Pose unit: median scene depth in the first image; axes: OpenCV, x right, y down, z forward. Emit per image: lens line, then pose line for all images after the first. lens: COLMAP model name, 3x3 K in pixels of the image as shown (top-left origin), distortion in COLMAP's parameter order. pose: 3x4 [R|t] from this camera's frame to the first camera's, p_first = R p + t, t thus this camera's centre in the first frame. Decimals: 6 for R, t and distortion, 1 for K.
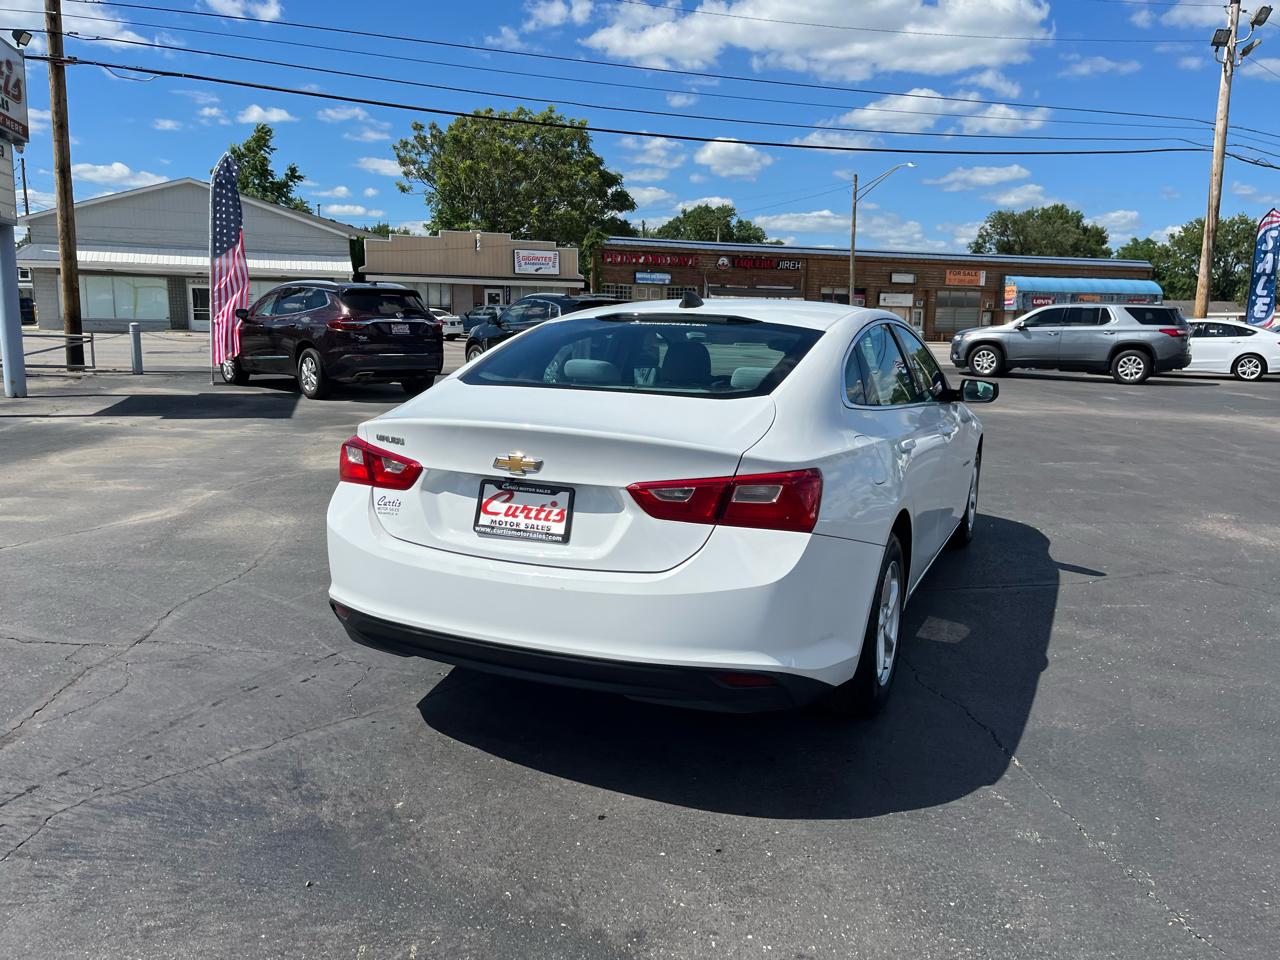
lens RADIAL K [[971.9, 0, 651.8], [0, 971.9, 479.7], [0, 0, 1]] dist [0.073248, -0.096970]
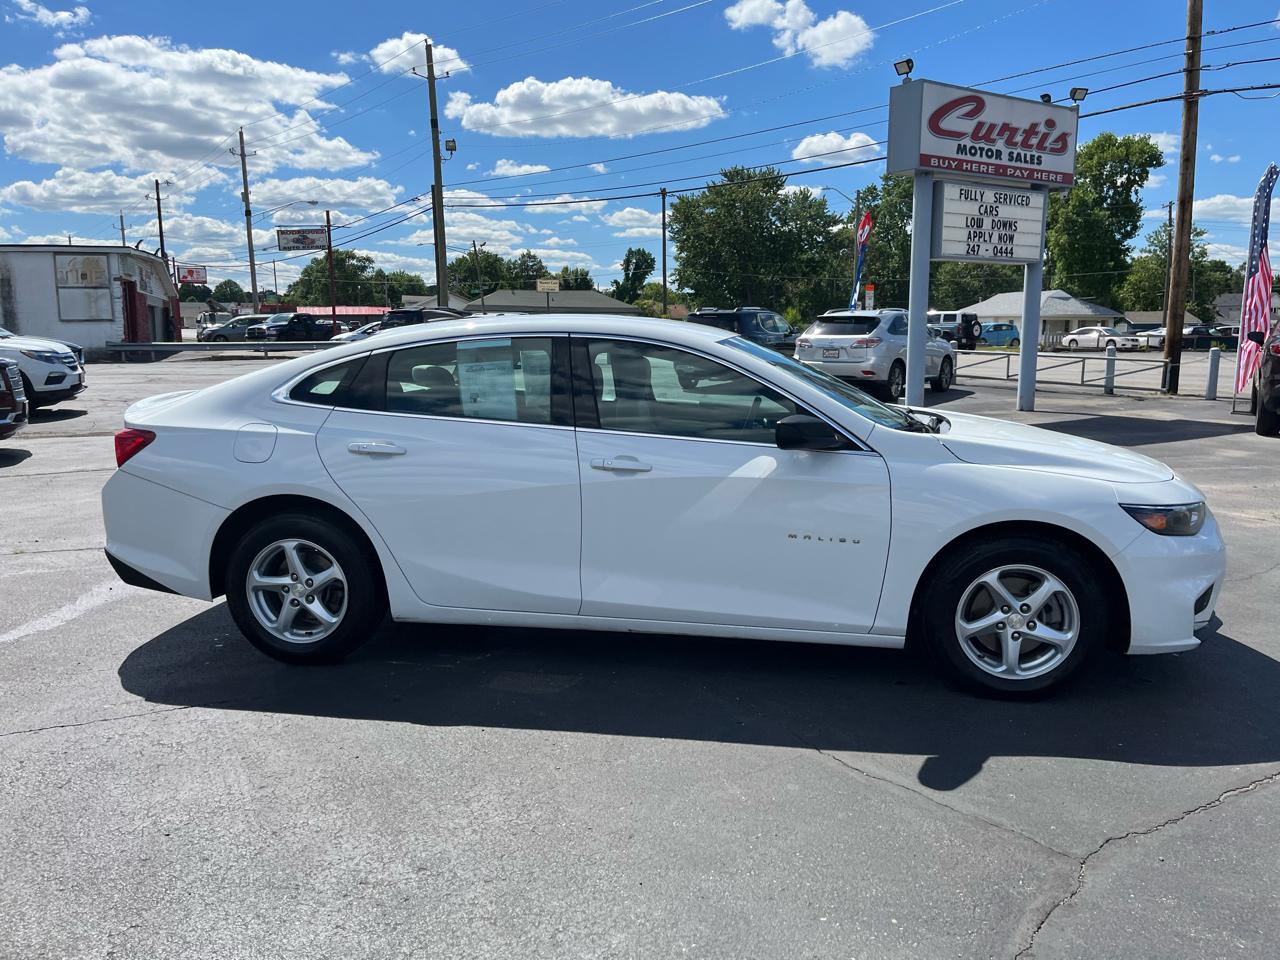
lens RADIAL K [[971.9, 0, 650.1], [0, 971.9, 474.2], [0, 0, 1]] dist [0.073248, -0.096970]
pose [[0.269446, 0.125890, -0.954752, 0.100889], [-0.158113, 0.983748, 0.085091, -0.010805], [0.949947, 0.128031, 0.284972, 0.073027]]
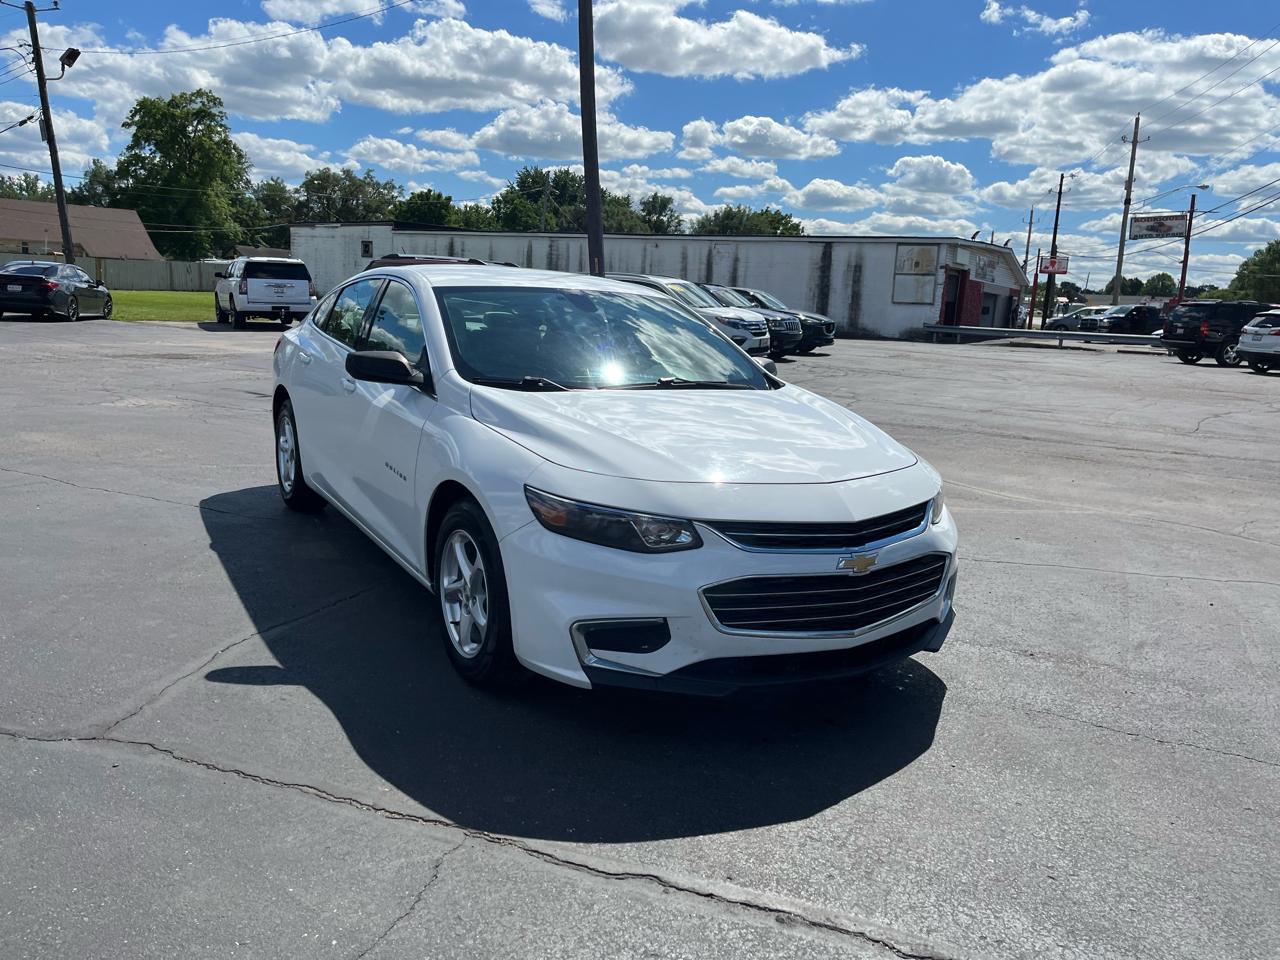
lens RADIAL K [[971.9, 0, 661.0], [0, 971.9, 472.5], [0, 0, 1]] dist [0.073248, -0.096970]
pose [[-0.571767, 0.098225, -0.814515, 0.086080], [-0.200485, 0.945979, 0.254813, -0.025930], [0.795543, 0.308991, -0.521187, 0.165069]]
